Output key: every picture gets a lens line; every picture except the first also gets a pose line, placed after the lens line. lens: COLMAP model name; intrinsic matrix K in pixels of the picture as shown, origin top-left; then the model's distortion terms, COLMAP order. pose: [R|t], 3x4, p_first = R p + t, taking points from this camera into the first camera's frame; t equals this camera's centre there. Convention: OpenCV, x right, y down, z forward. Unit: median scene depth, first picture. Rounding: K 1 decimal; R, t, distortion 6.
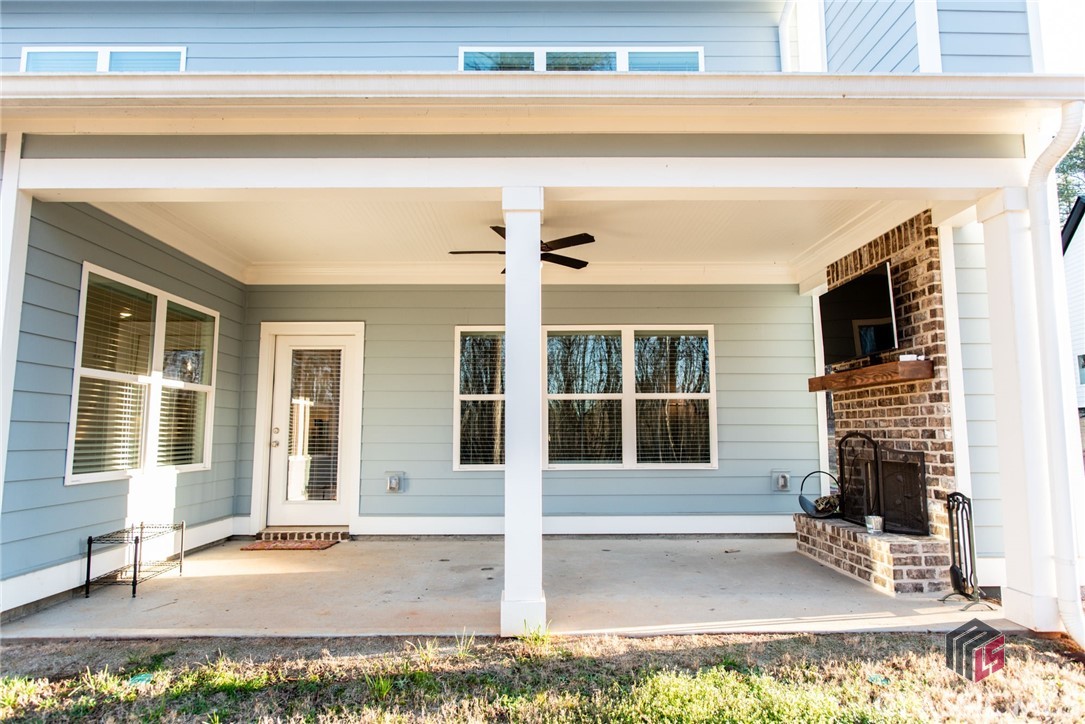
lens RADIAL K [[633.3, 0, 544.0], [0, 633.3, 362.9], [0, 0, 1]] dist [-0.007018, -0.001192]
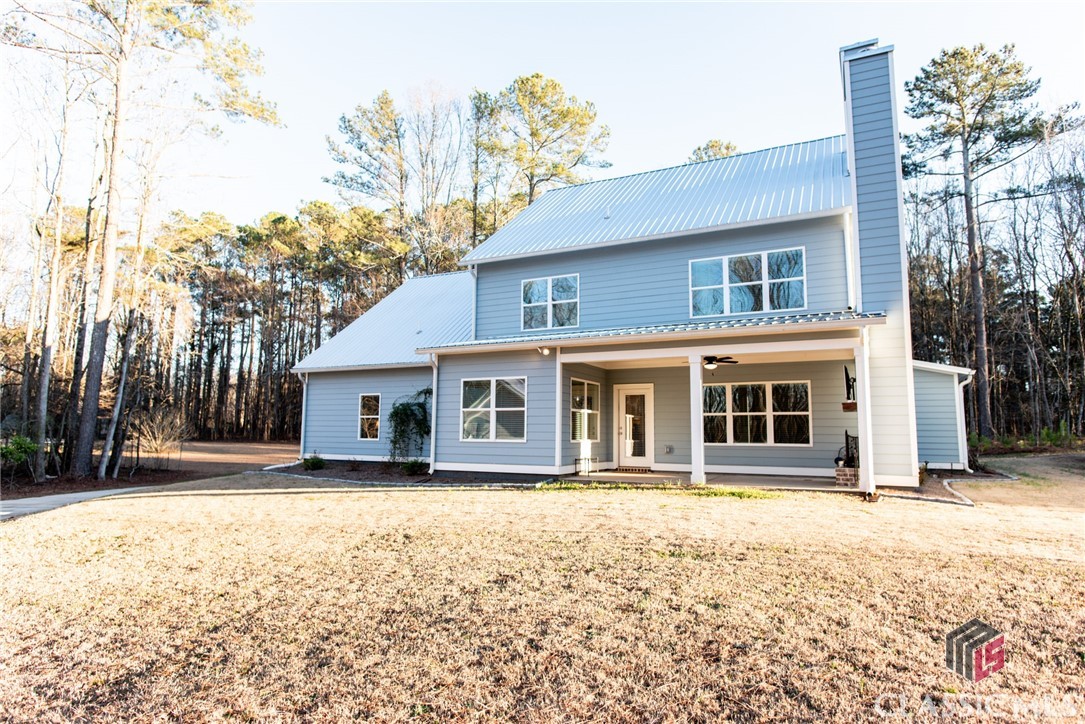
lens RADIAL K [[633.3, 0, 540.3], [0, 633.3, 362.1], [0, 0, 1]] dist [-0.007018, -0.001192]
pose [[0.886935, -0.041035, -0.460068, 0.636704], [0.036969, 0.999157, -0.017849, -0.167669], [0.460412, -0.001178, 0.887704, -1.912733]]
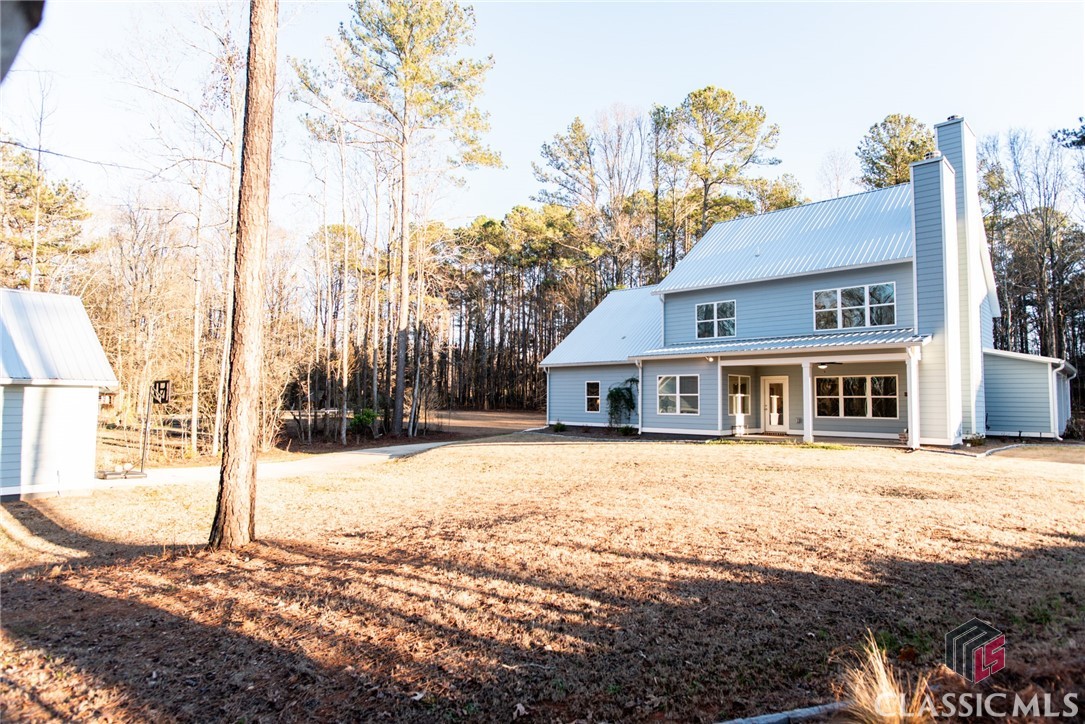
lens RADIAL K [[633.3, 0, 543.2], [0, 633.3, 358.2], [0, 0, 1]] dist [-0.007018, -0.001192]
pose [[0.725117, -0.036237, -0.687672, 1.656686], [0.061514, 0.998031, 0.012271, -0.413243], [0.685873, -0.051200, 0.725918, -3.587786]]
